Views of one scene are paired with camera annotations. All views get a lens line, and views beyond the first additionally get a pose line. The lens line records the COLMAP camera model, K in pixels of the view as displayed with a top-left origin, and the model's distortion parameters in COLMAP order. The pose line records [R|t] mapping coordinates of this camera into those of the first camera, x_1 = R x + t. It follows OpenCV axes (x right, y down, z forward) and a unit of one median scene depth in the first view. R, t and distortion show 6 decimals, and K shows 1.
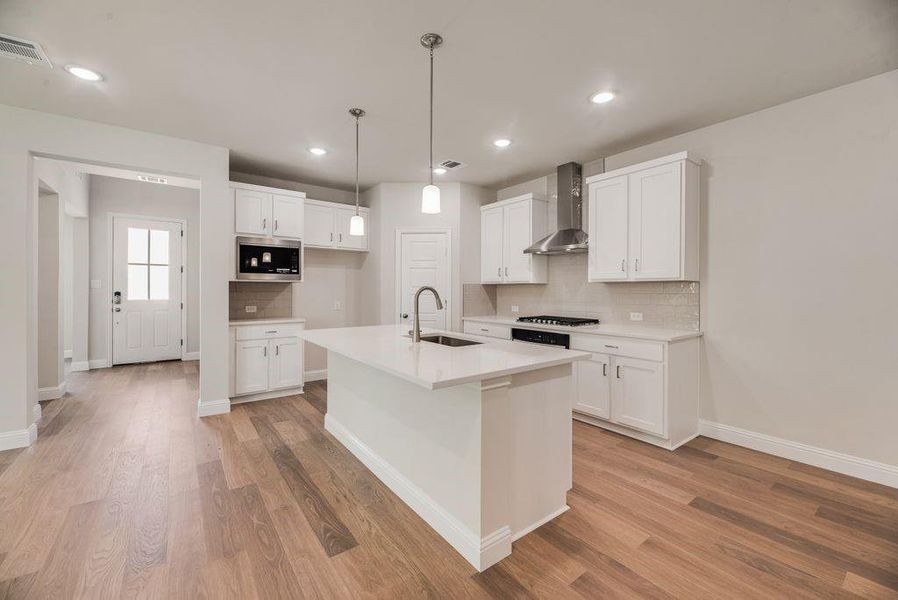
lens RADIAL K [[362.4, 0, 456.9], [0, 362.4, 287.0], [0, 0, 1]] dist [-0.000844, -0.001767]
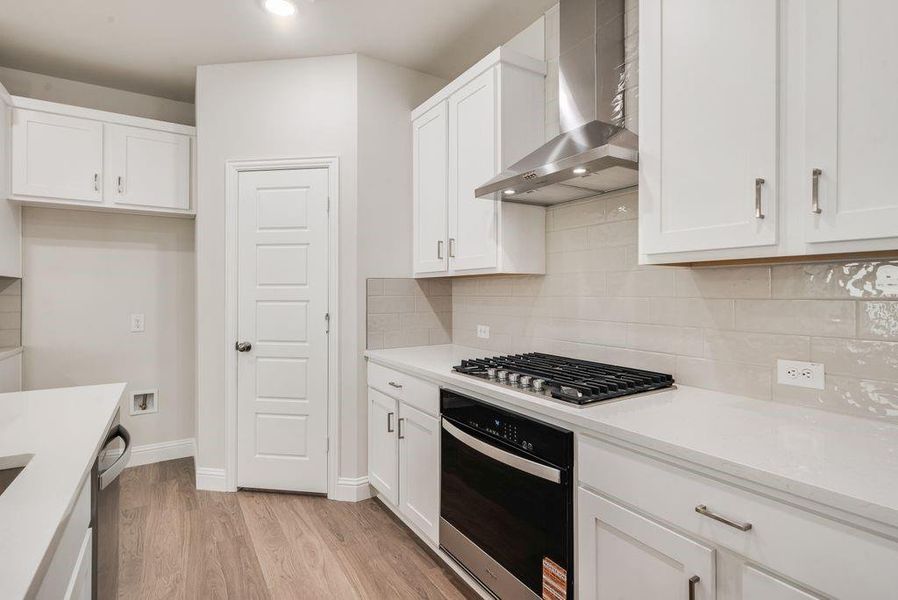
lens RADIAL K [[448.2, 0, 459.6], [0, 448.2, 291.2], [0, 0, 1]] dist [-0.003916, -0.000694]
pose [[0.996899, -0.005273, -0.078509, 0.192698], [0.005832, 0.999959, 0.006883, 0.005910], [0.078469, -0.007319, 0.996890, 0.483362]]
